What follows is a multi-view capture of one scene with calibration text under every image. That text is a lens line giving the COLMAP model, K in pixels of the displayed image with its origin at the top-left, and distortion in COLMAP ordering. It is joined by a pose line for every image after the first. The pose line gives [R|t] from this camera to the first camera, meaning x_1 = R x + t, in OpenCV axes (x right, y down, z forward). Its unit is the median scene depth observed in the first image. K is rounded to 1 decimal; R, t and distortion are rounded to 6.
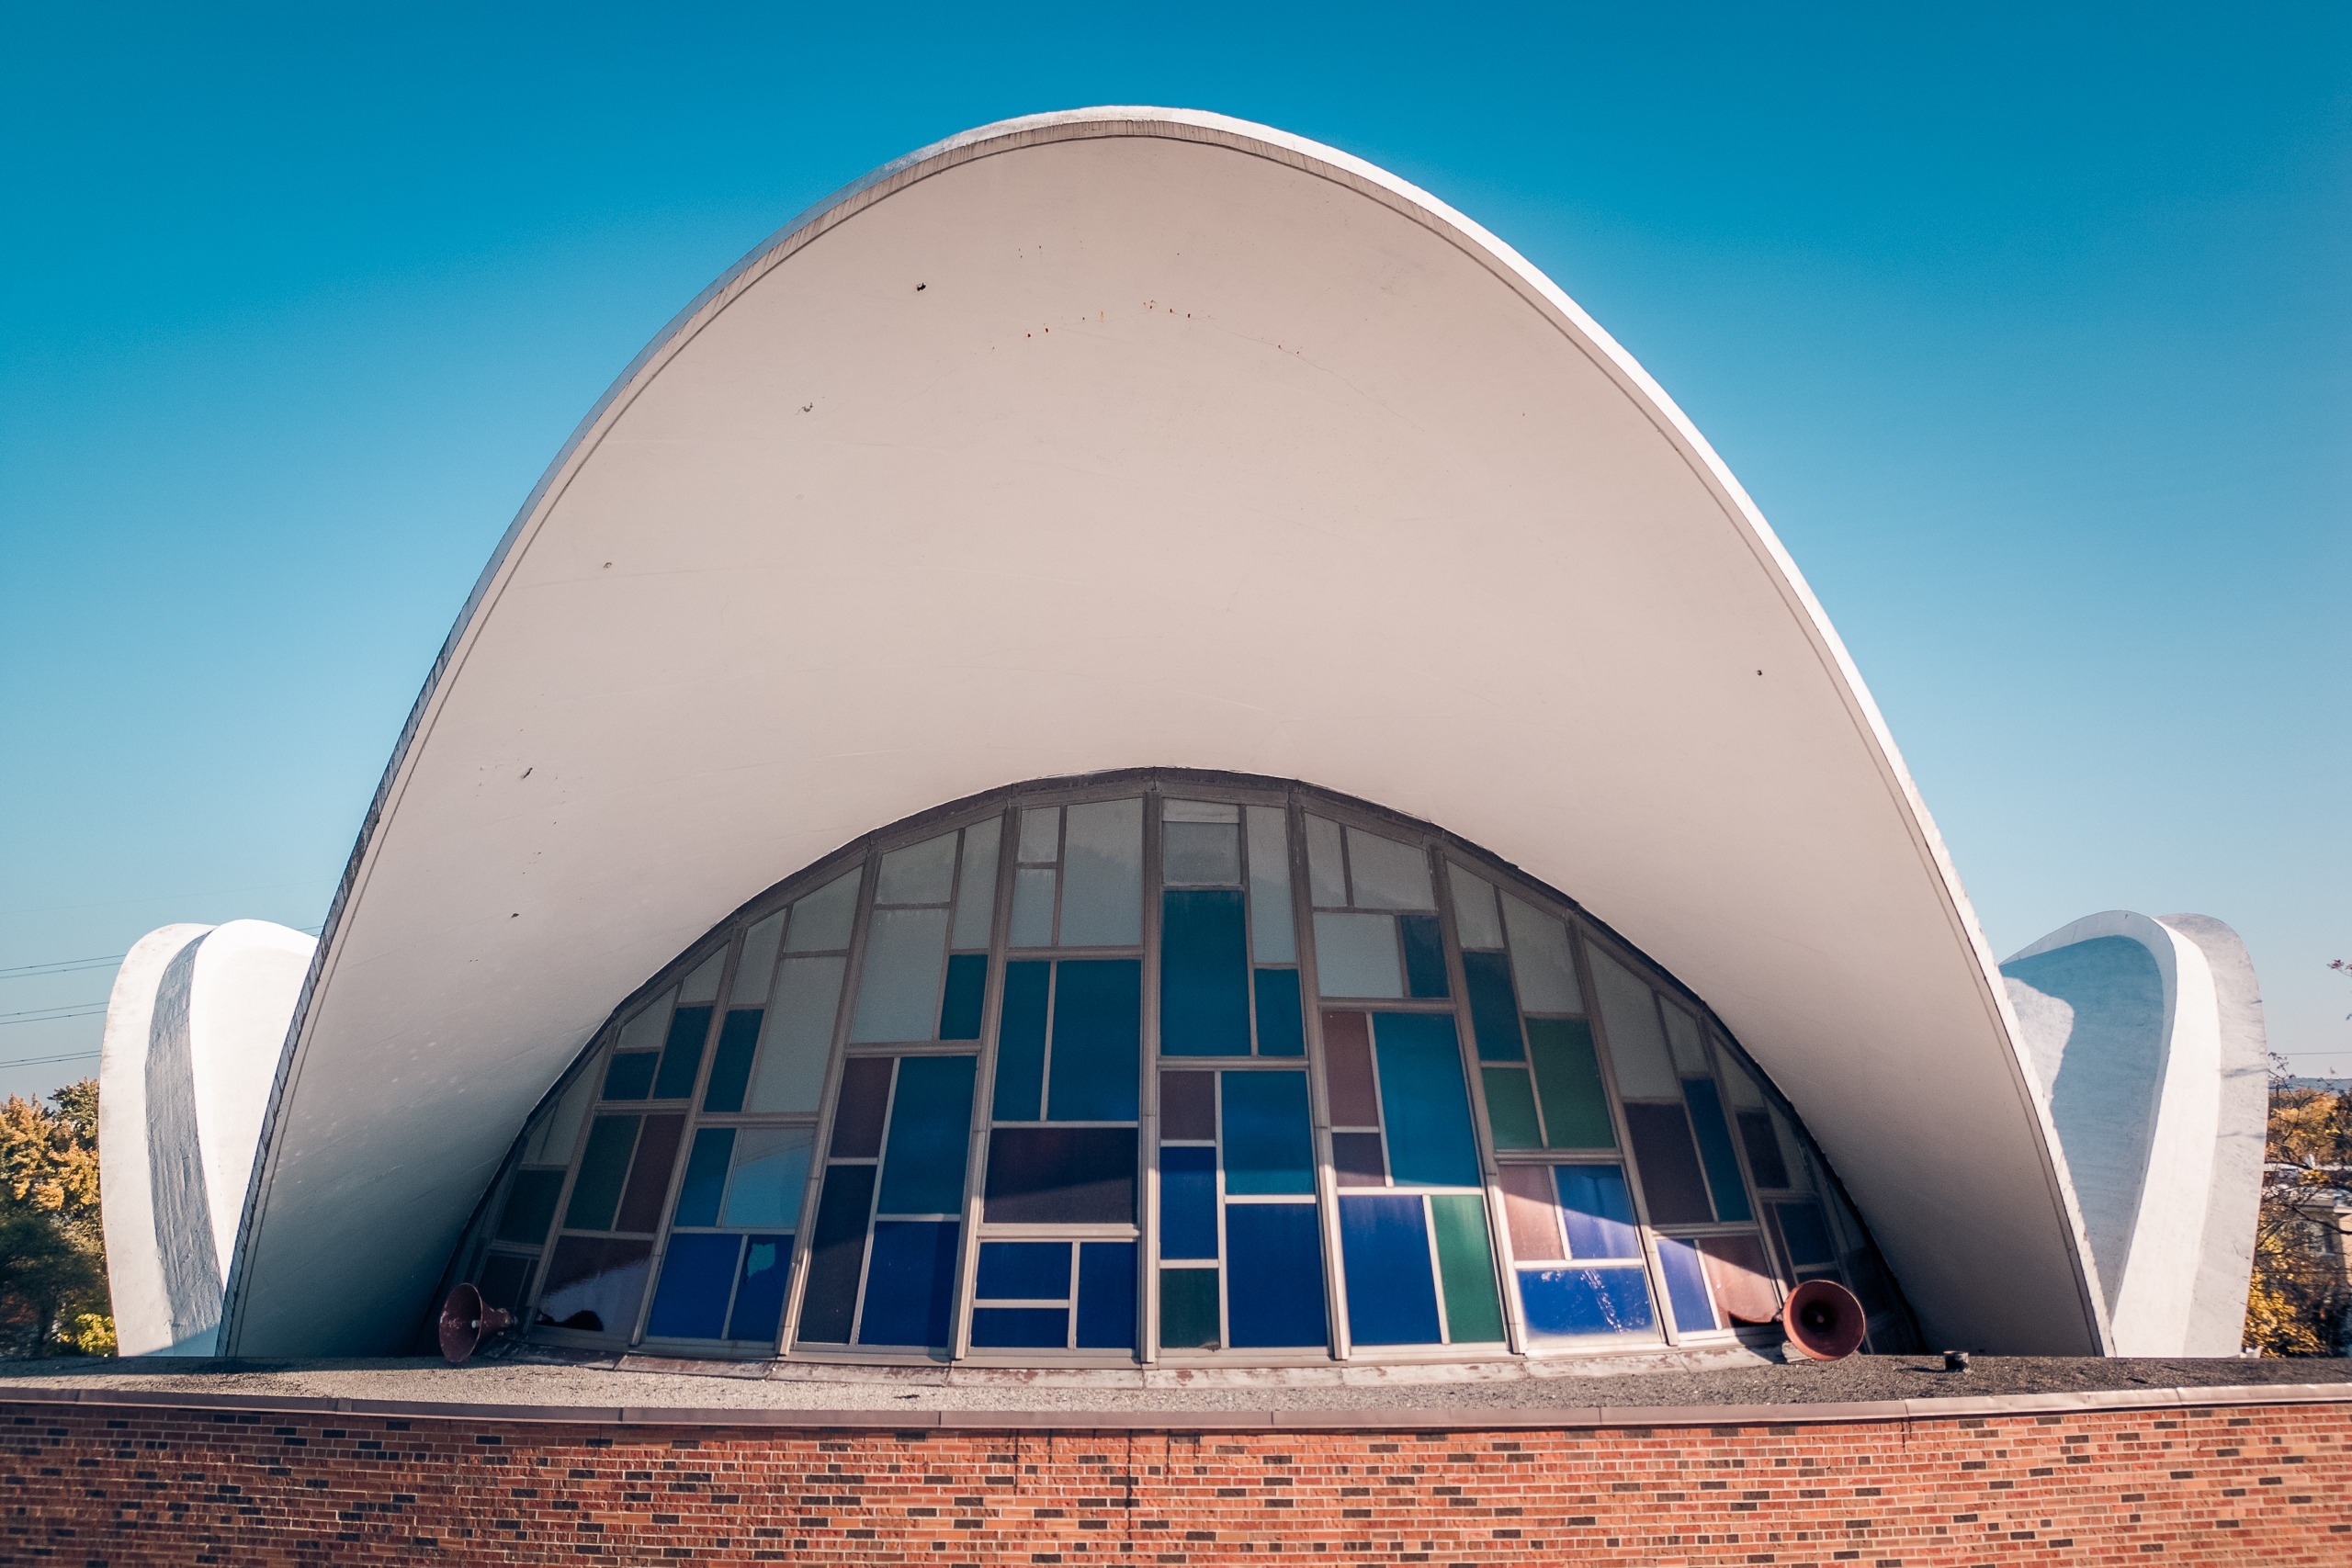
lens RADIAL K [[1652.7, 0, 1172.7], [0, 1652.7, 750.5], [0, 0, 1]] dist [0.076755, -0.078040]
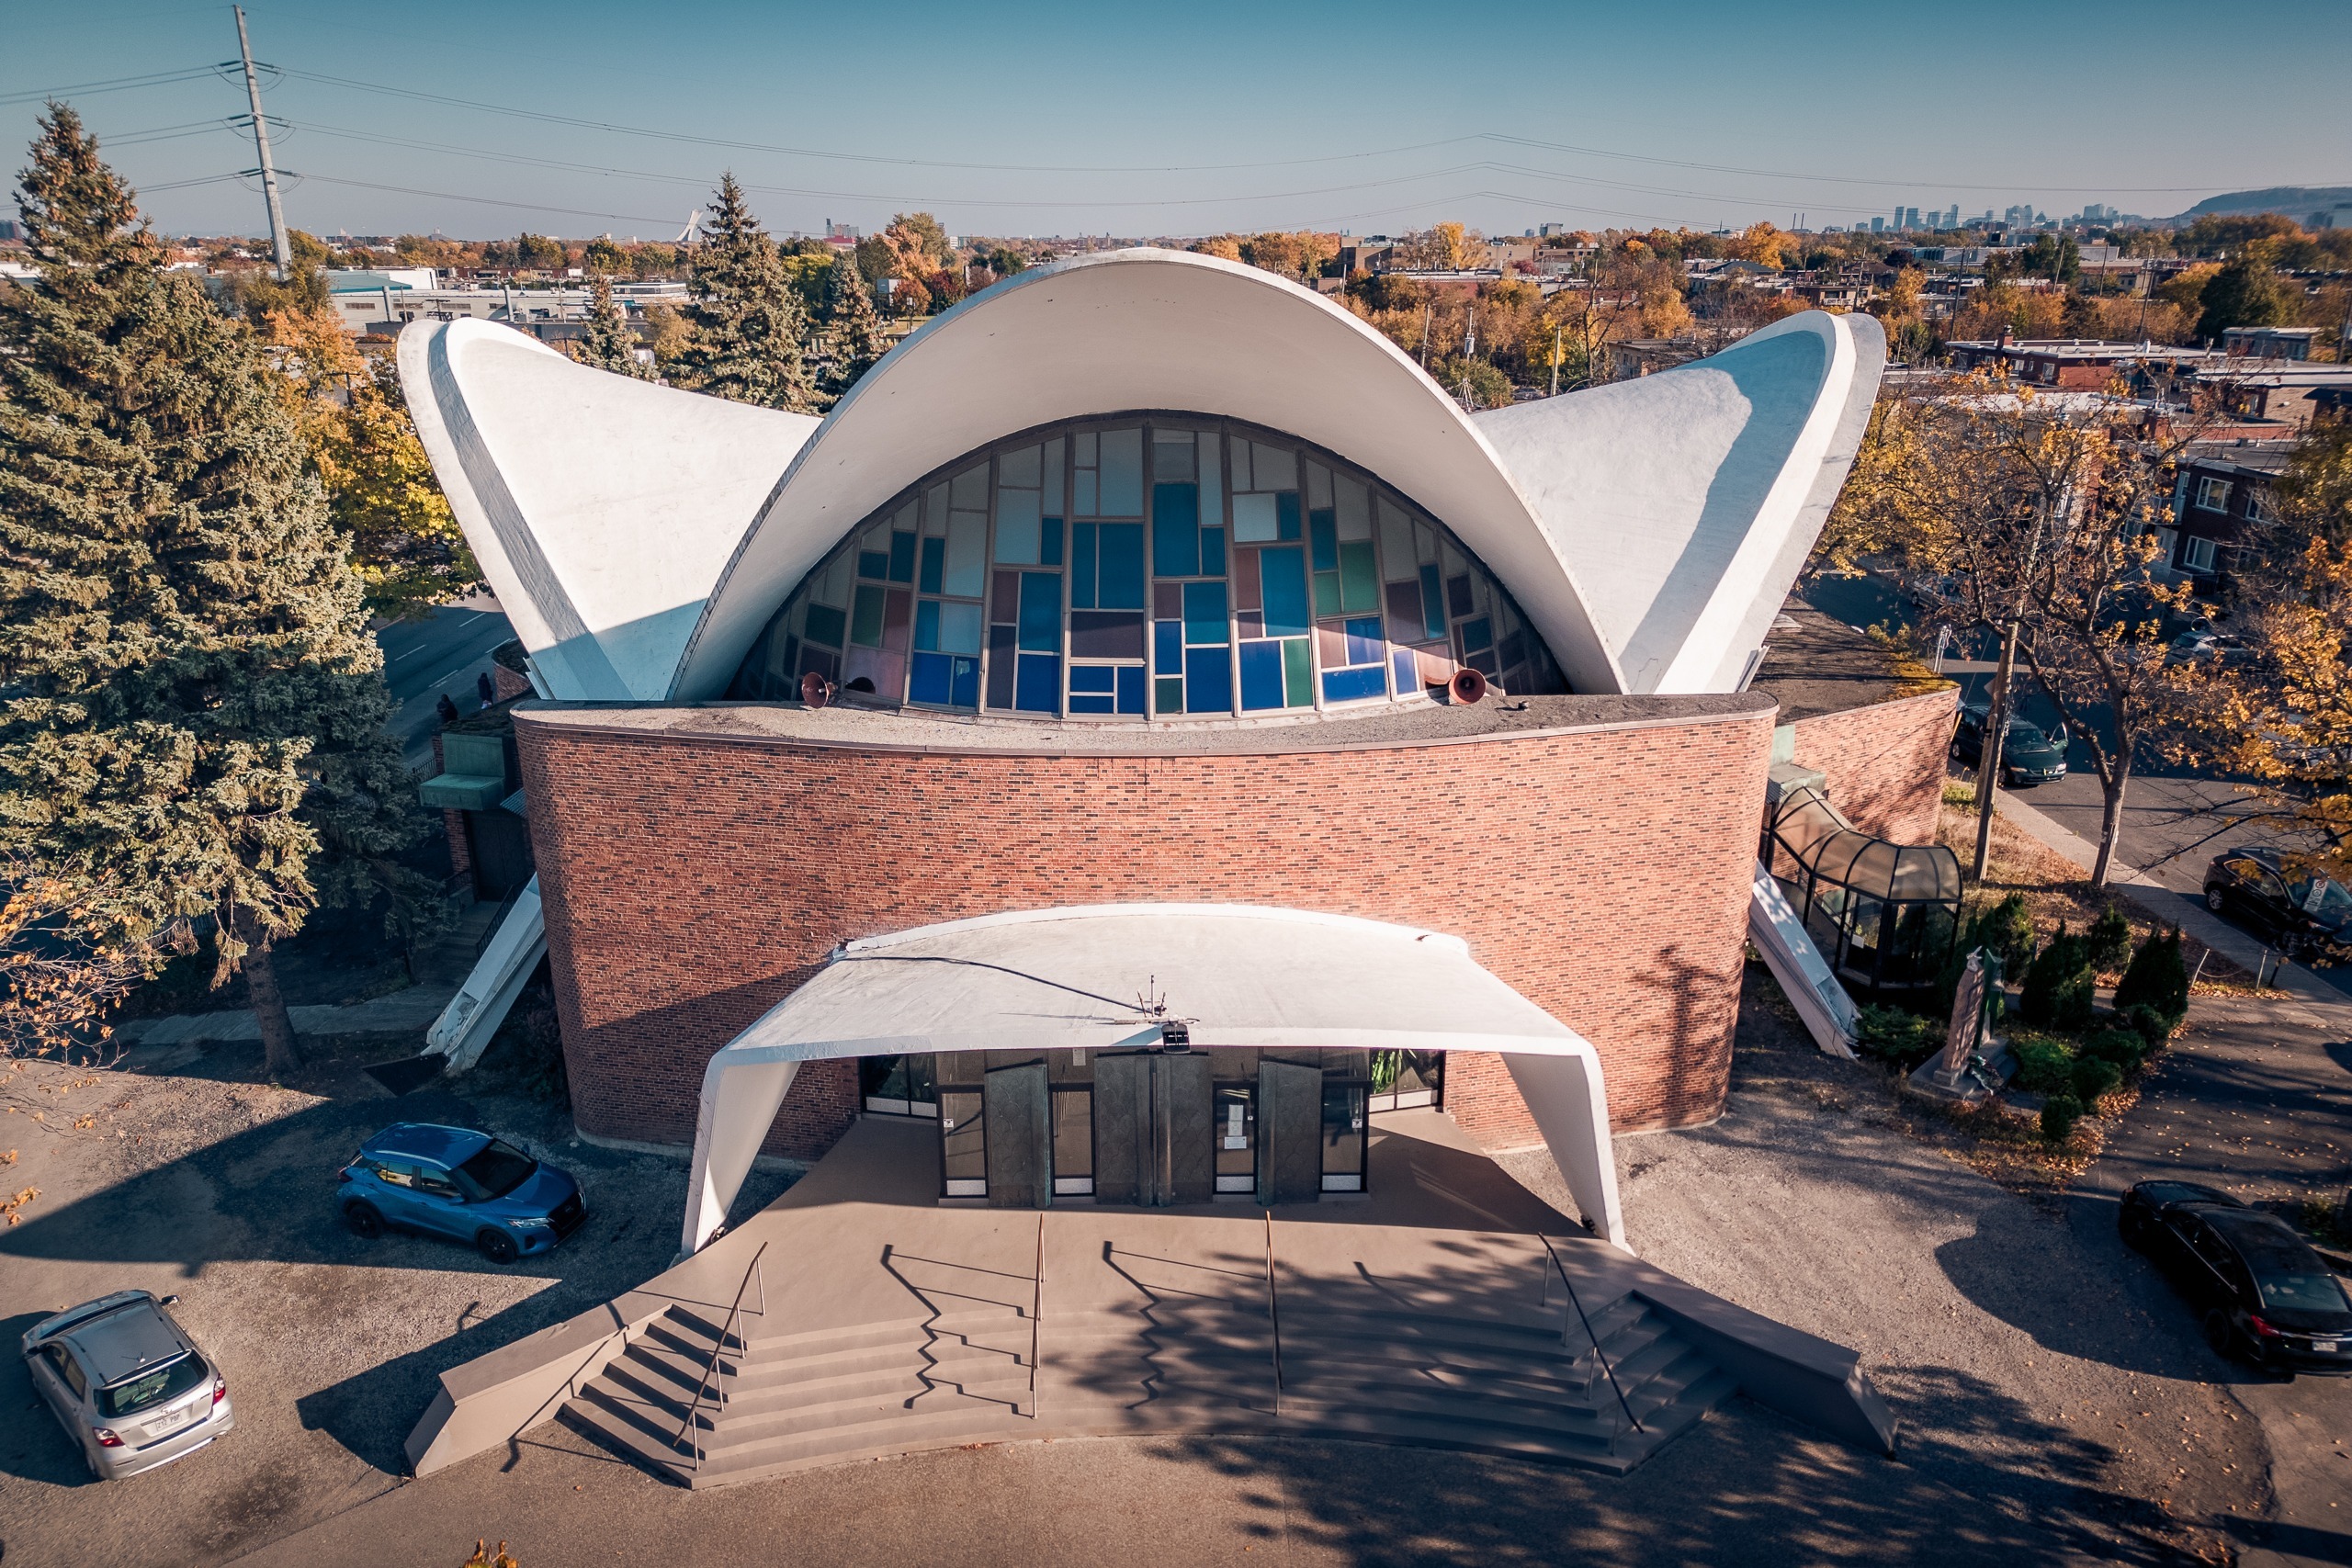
lens RADIAL K [[1652.7, 0, 1172.7], [0, 1652.7, 750.5], [0, 0, 1]] dist [0.076755, -0.078040]
pose [[0.999473, -0.010069, 0.030845, -0.051061], [-0.006207, 0.873753, 0.486330, -0.637457], [-0.031848, -0.486265, 0.873231, -0.899453]]
